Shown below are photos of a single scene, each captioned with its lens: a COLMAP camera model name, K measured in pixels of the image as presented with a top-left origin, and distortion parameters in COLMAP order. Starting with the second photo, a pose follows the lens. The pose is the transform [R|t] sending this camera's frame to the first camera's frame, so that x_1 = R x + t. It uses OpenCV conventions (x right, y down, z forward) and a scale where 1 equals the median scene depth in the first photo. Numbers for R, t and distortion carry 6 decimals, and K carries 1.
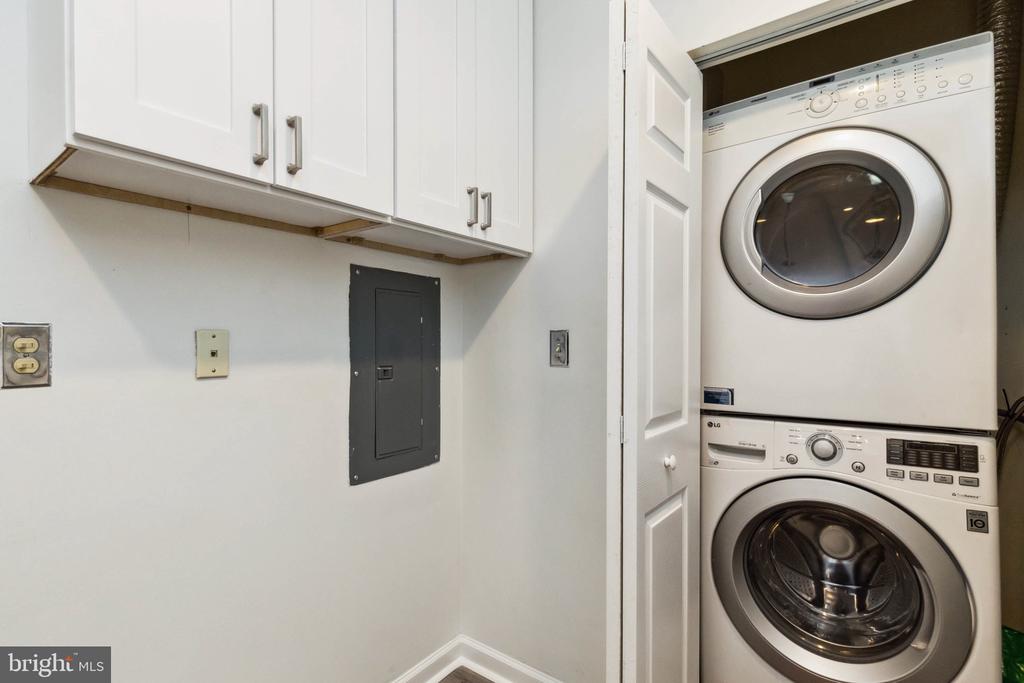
lens RADIAL K [[490.3, 0, 509.4], [0, 490.3, 348.2], [0, 0, 1]] dist [-0.003215, -0.000481]
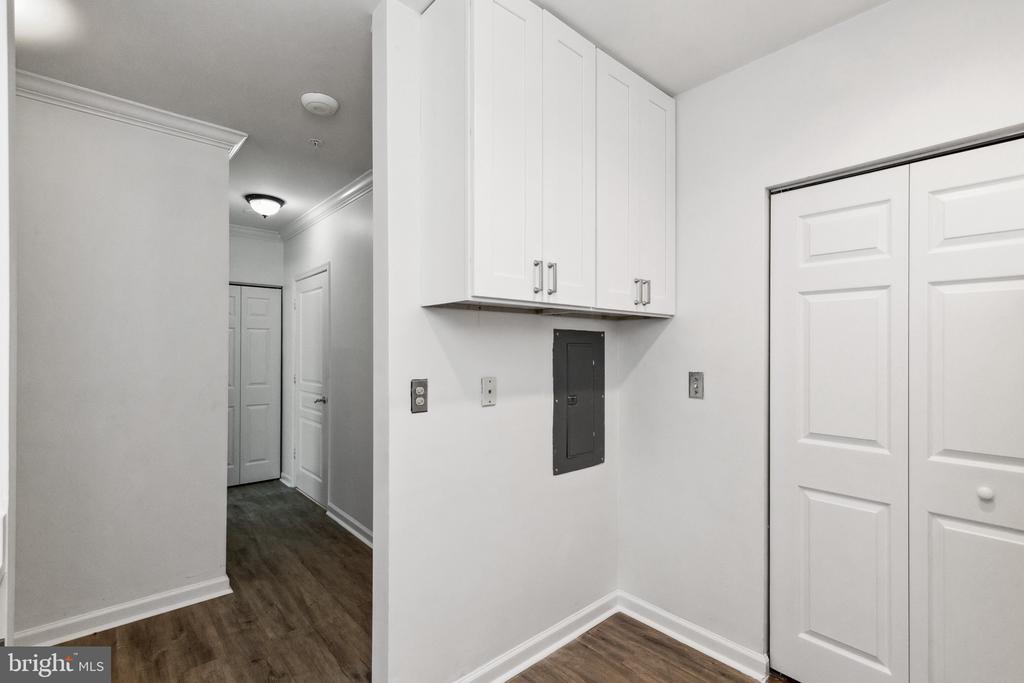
lens RADIAL K [[467.9, 0, 513.1], [0, 467.9, 343.7], [0, 0, 1]] dist [0.011442, -0.002624]
pose [[0.978972, 0.008724, -0.203809, -0.150908], [-0.012276, 0.999794, -0.016171, -0.100110], [0.203626, 0.018333, 0.978877, -0.444296]]
